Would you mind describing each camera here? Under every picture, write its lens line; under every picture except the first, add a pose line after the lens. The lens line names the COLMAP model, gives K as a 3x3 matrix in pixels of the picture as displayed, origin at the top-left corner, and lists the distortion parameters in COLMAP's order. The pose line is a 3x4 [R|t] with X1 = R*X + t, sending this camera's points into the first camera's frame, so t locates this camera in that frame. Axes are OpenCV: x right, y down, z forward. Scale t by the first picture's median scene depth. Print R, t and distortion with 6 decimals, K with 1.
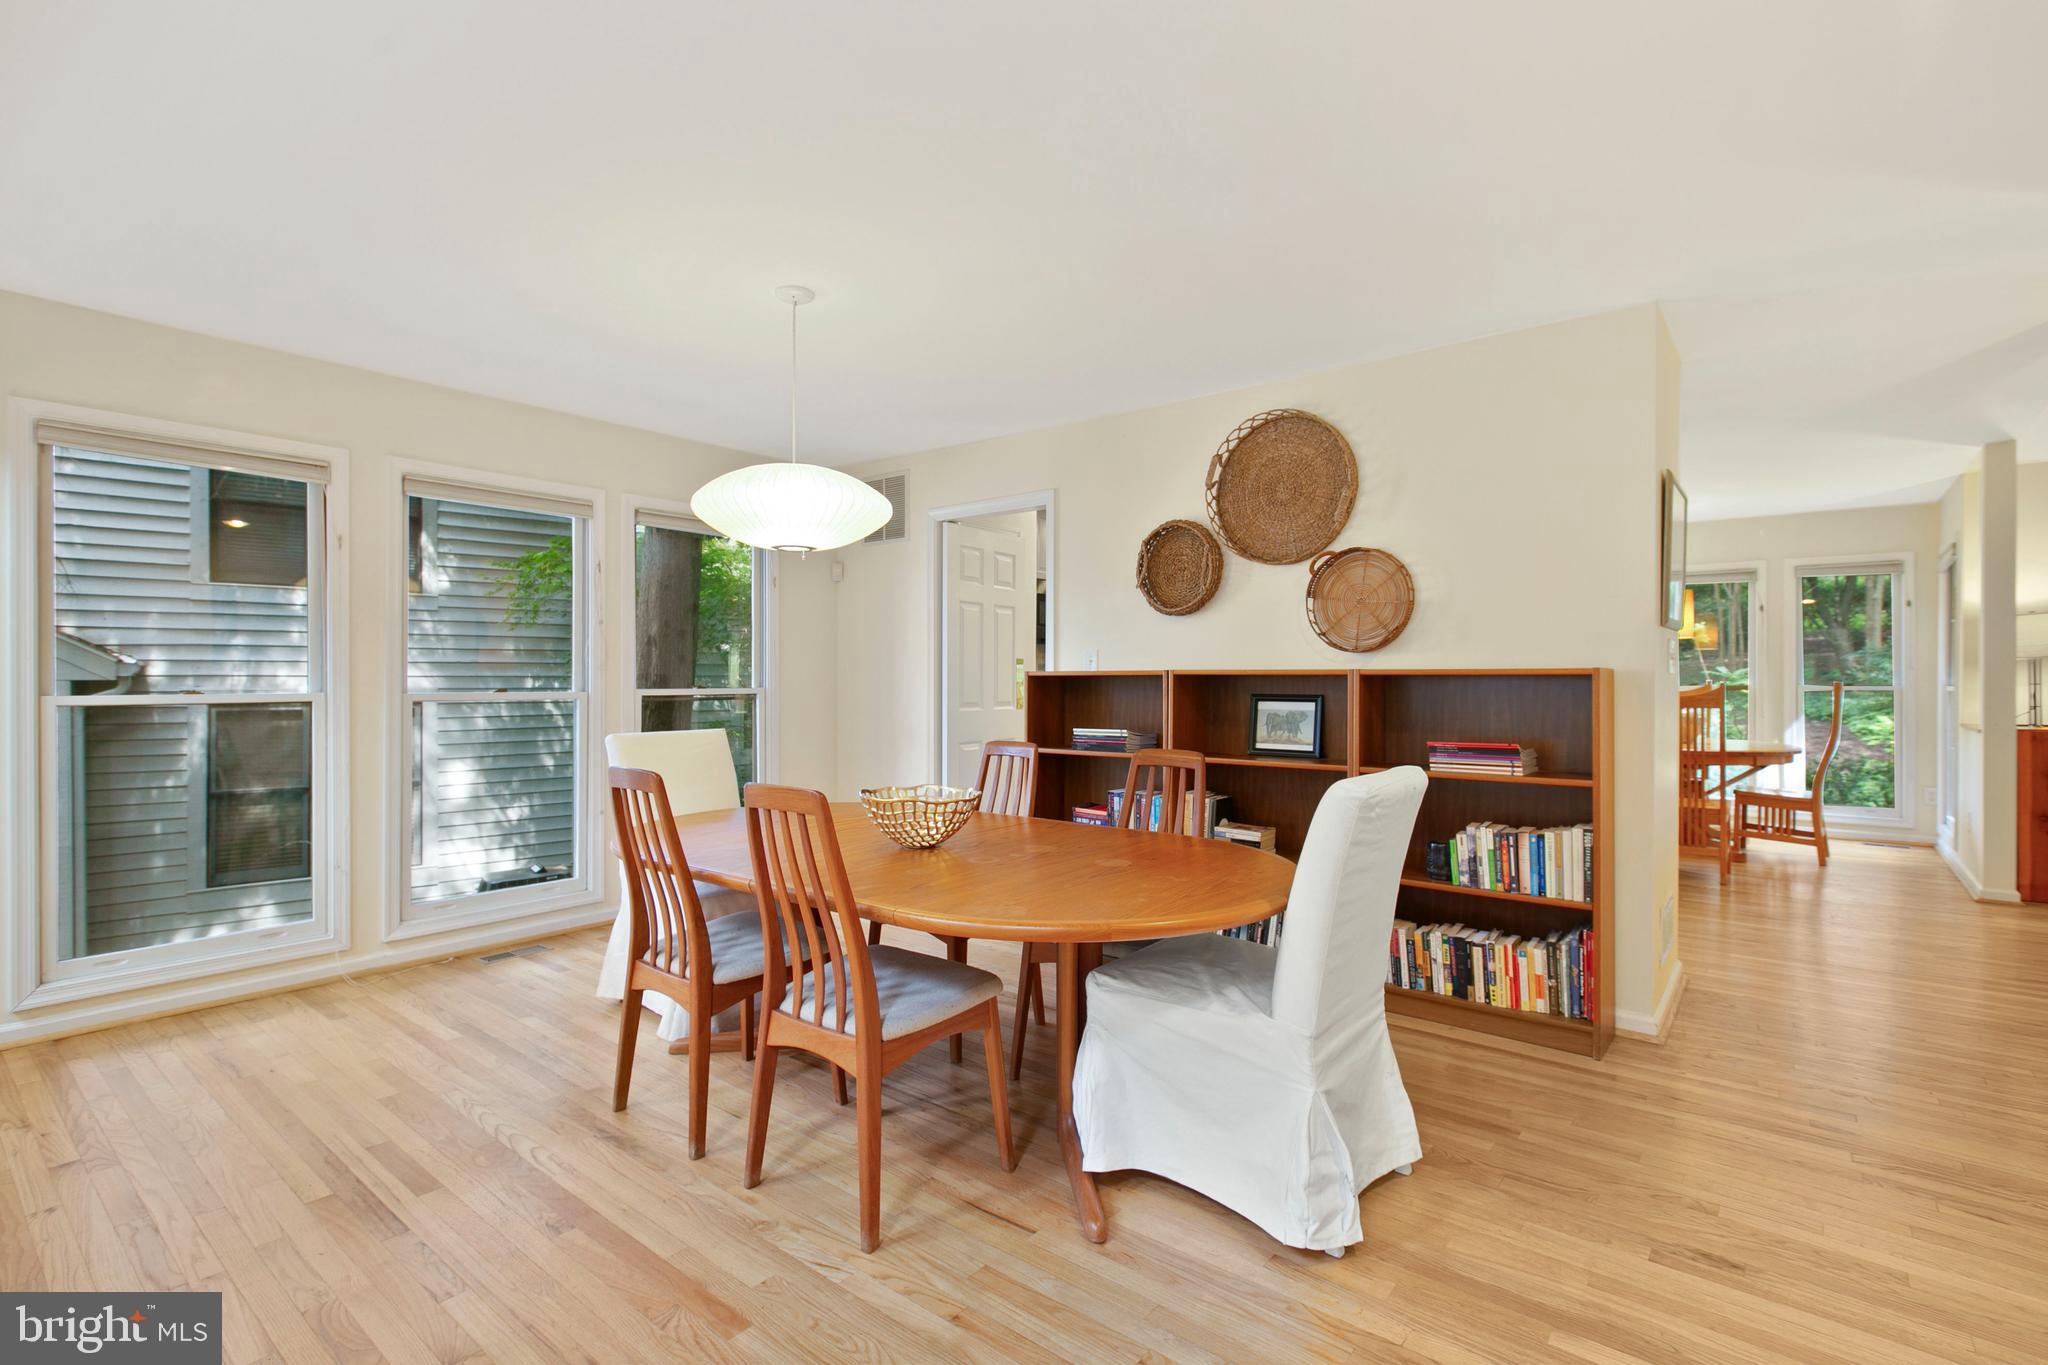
lens RADIAL K [[931.6, 0, 1026.7], [0, 931.6, 692.5], [0, 0, 1]] dist [-0.014309, 0.000592]
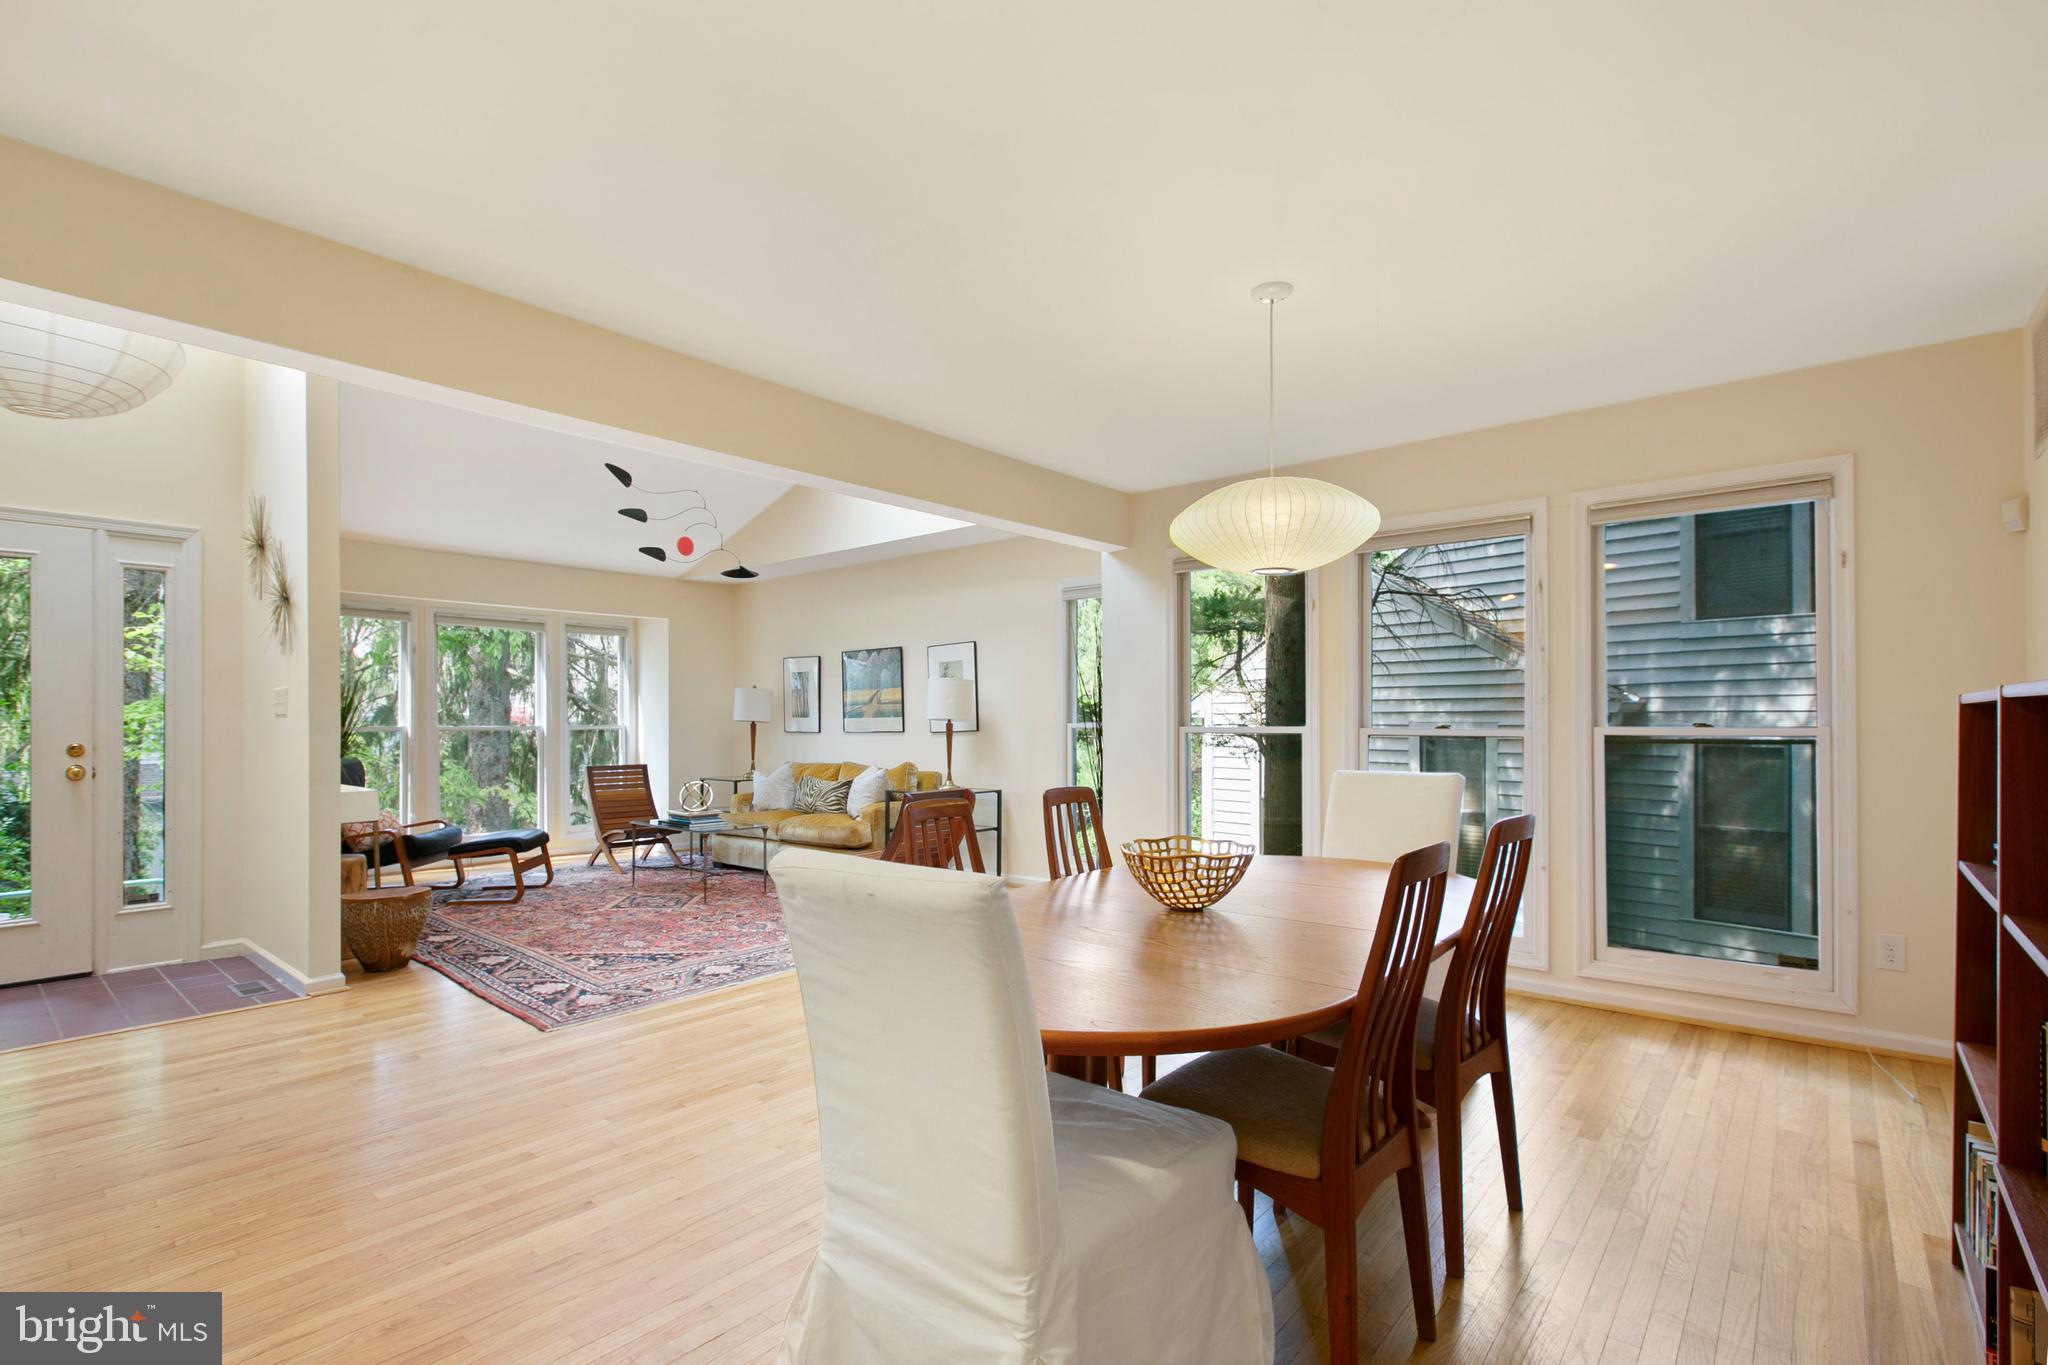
lens RADIAL K [[931.6, 0, 917.3], [0, 931.6, 716.3], [0, 0, 1]] dist [-0.014309, 0.000592]
pose [[-0.096602, -0.001912, -0.995321, 0.217521], [-0.011220, 0.999937, -0.000831, -0.002354], [0.995260, 0.011088, -0.096617, 0.235221]]
